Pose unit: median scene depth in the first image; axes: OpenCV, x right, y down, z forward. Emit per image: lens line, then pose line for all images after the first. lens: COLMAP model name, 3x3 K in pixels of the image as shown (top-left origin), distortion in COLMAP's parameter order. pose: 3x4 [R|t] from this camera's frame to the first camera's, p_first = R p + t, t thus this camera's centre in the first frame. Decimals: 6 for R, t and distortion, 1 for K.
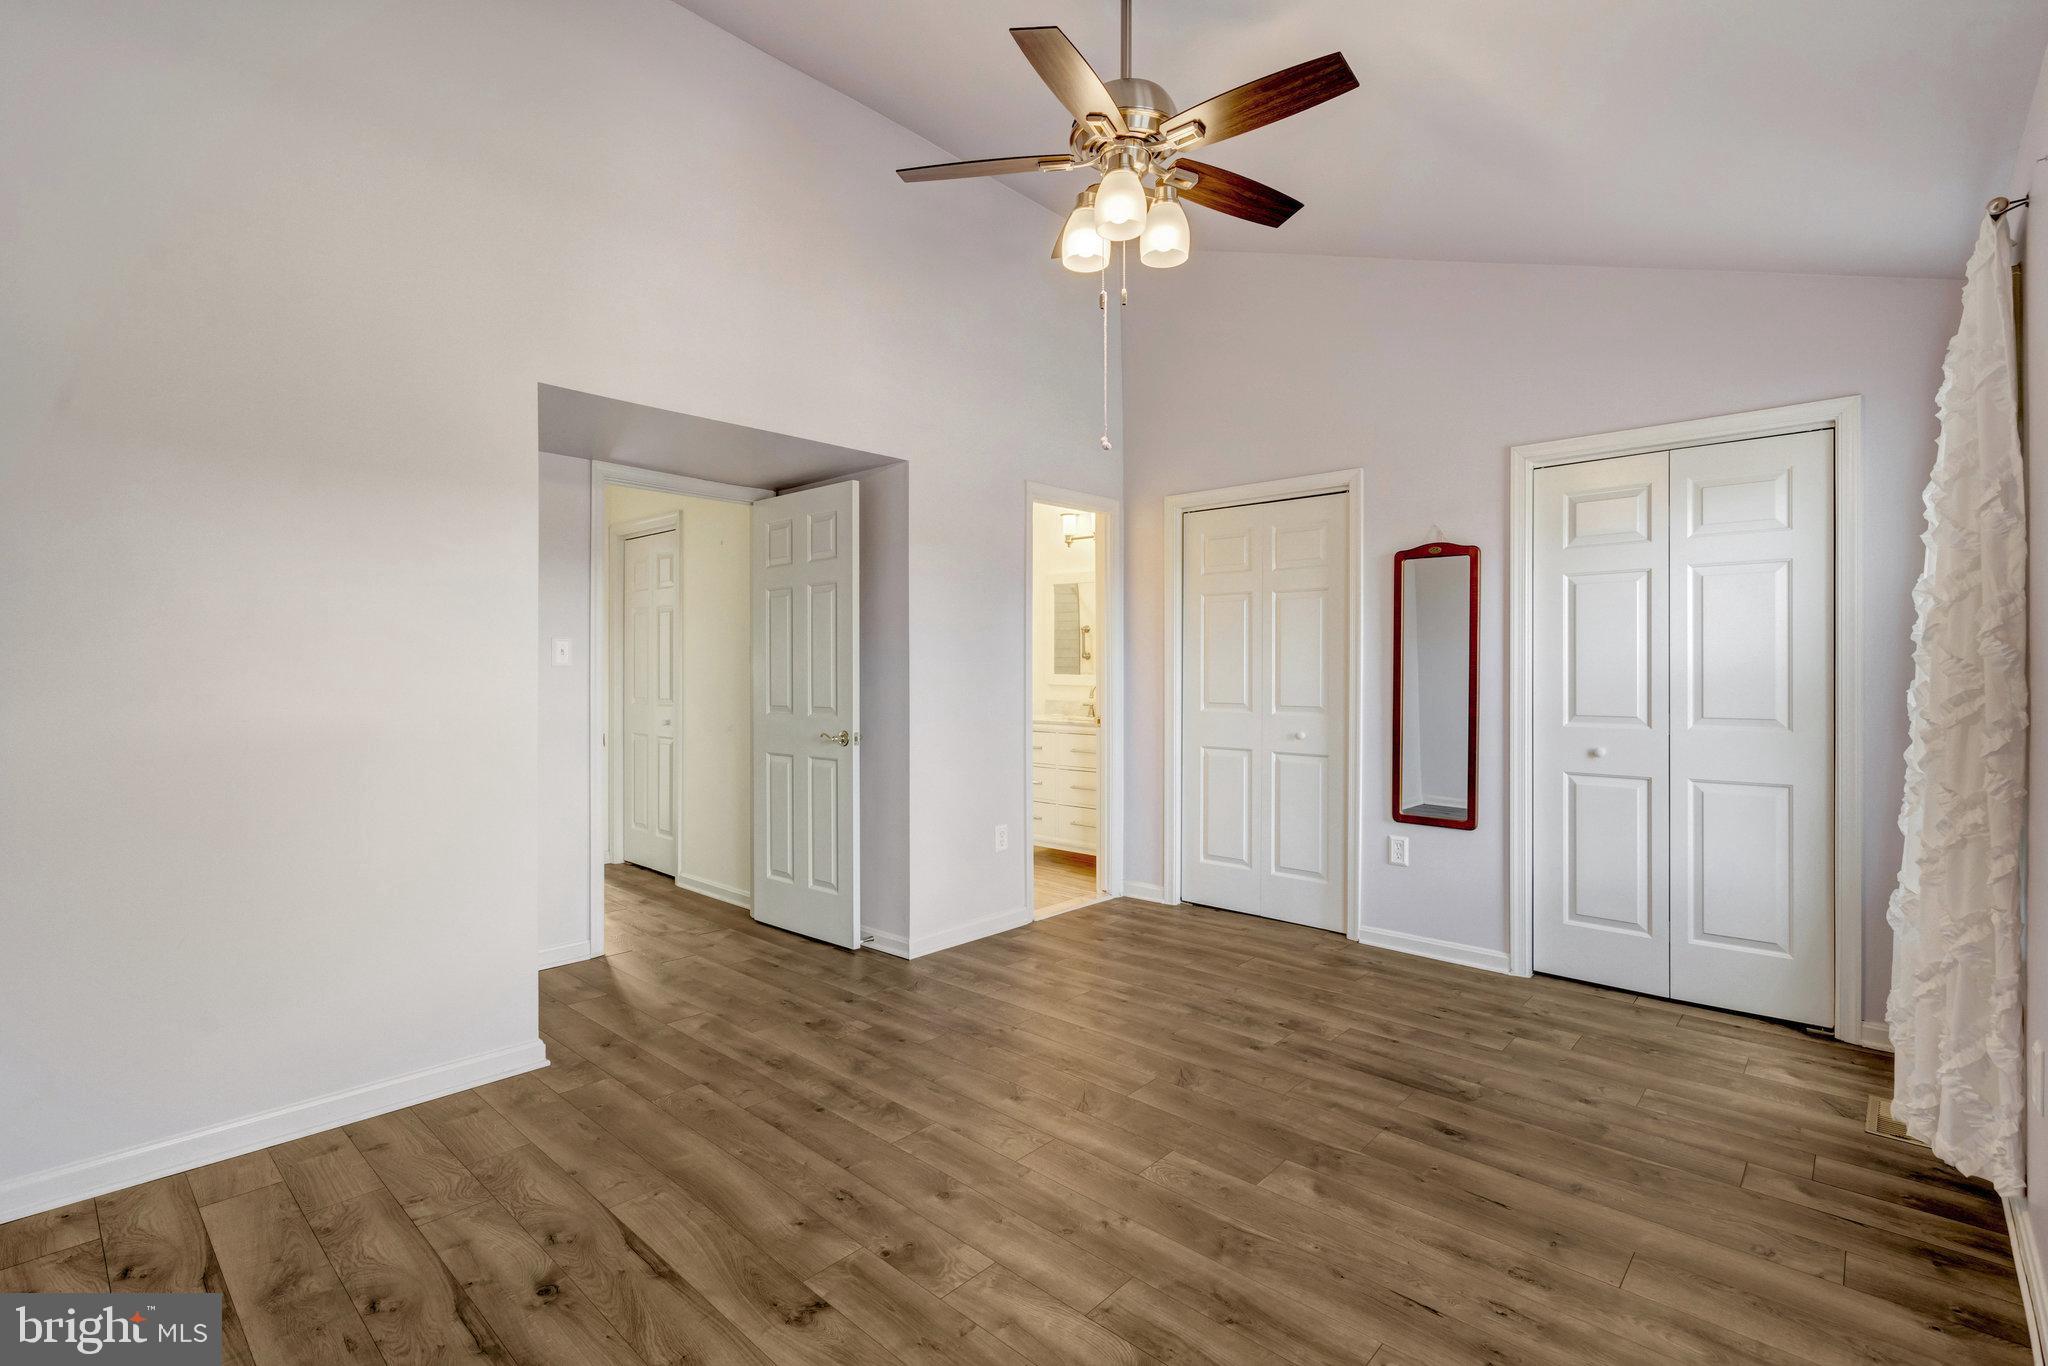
lens RADIAL K [[937.1, 0, 1015.8], [0, 937.1, 674.0], [0, 0, 1]] dist [-0.005772, 0.001174]
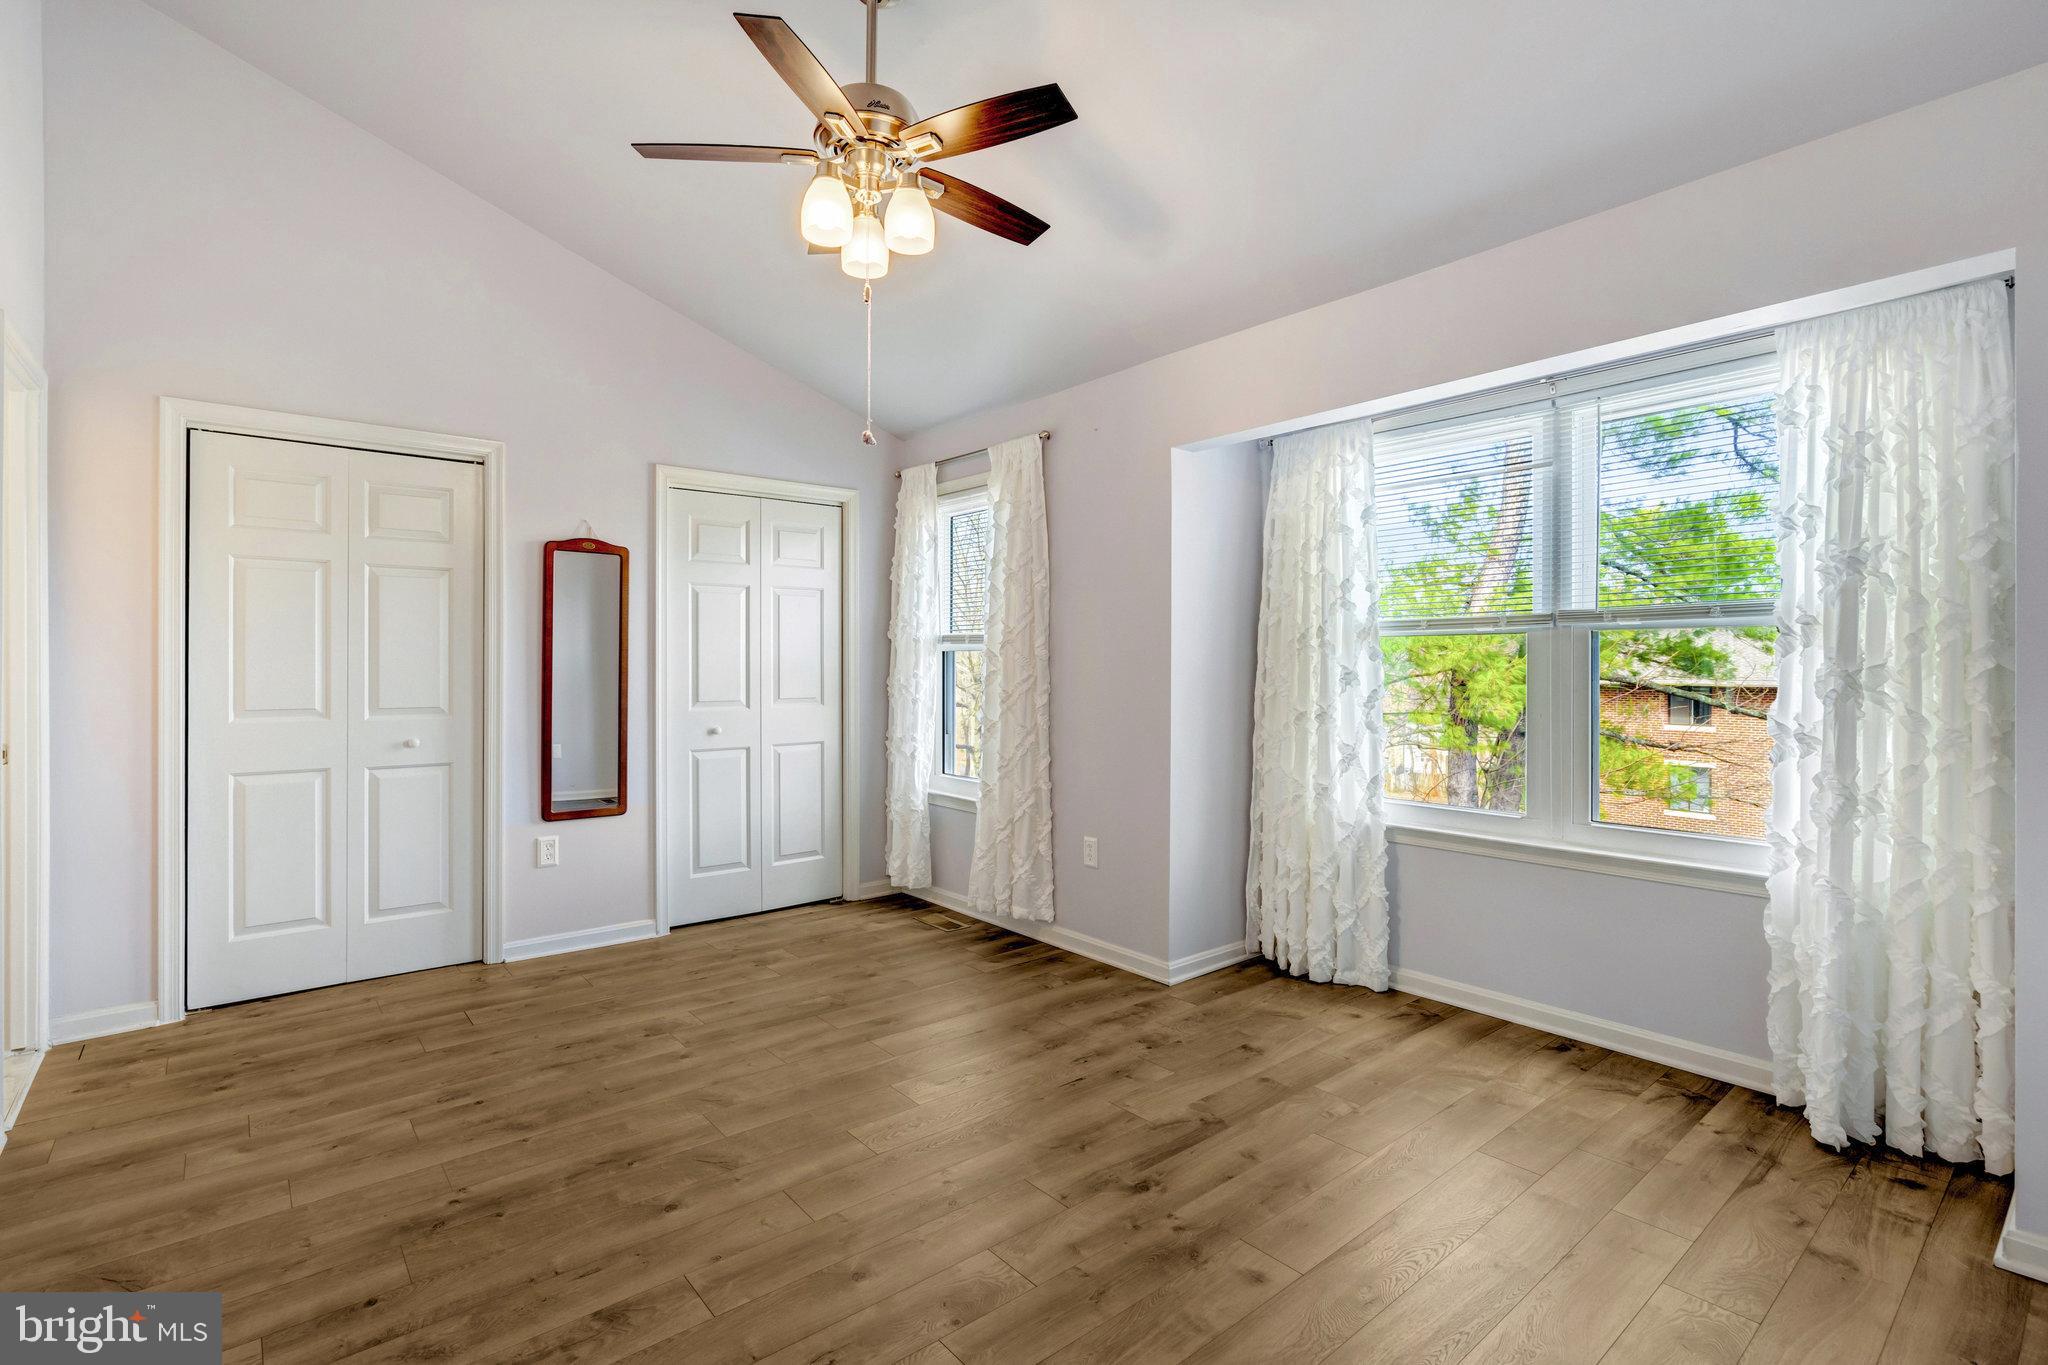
lens RADIAL K [[944.1, 0, 1012.8], [0, 944.1, 667.5], [0, 0, 1]] dist [-0.004785, 0.000836]
pose [[0.130108, -0.005870, 0.991483, -0.621909], [0.002524, 0.999981, 0.005589, -0.006188], [-0.991497, 0.001776, 0.130120, 0.504805]]
